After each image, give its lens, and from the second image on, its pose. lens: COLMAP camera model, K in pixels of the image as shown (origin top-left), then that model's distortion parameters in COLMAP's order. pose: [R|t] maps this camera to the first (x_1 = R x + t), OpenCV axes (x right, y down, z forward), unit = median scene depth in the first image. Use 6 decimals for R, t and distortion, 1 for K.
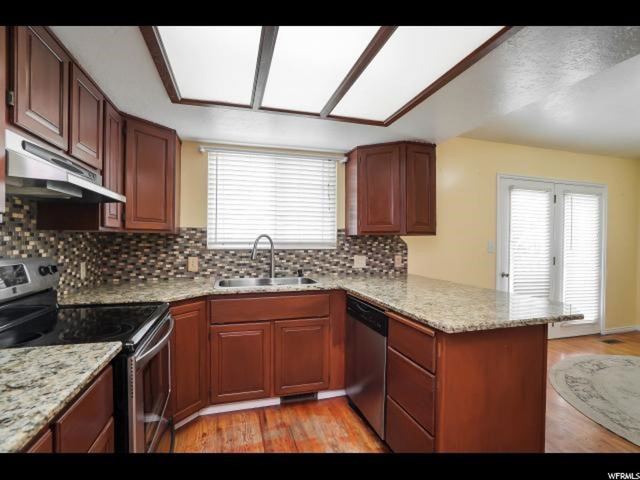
lens RADIAL K [[309.9, 0, 320.0], [0, 309.9, 240.0], [0, 0, 1]] dist [-0.022374, 0.000860]
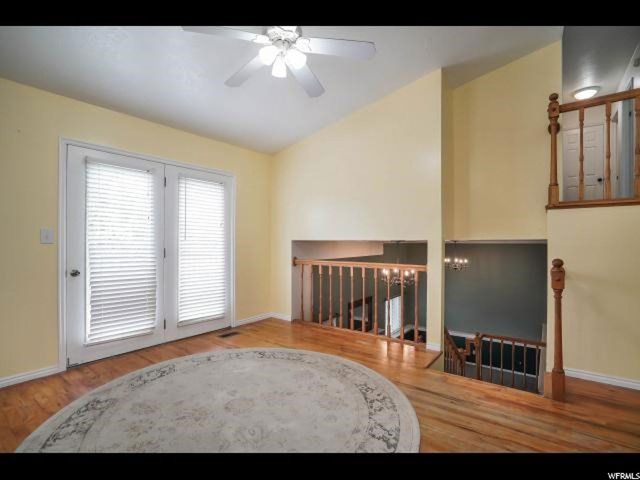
lens RADIAL K [[316.1, 0, 320.0], [0, 316.1, 240.0], [0, 0, 1]] dist [-0.002950, -0.000077]
pose [[0.804888, -0.009218, 0.593355, 0.722698], [0.013334, 0.999908, -0.002553, 0.047832], [-0.593276, 0.009967, 0.804937, 0.020220]]
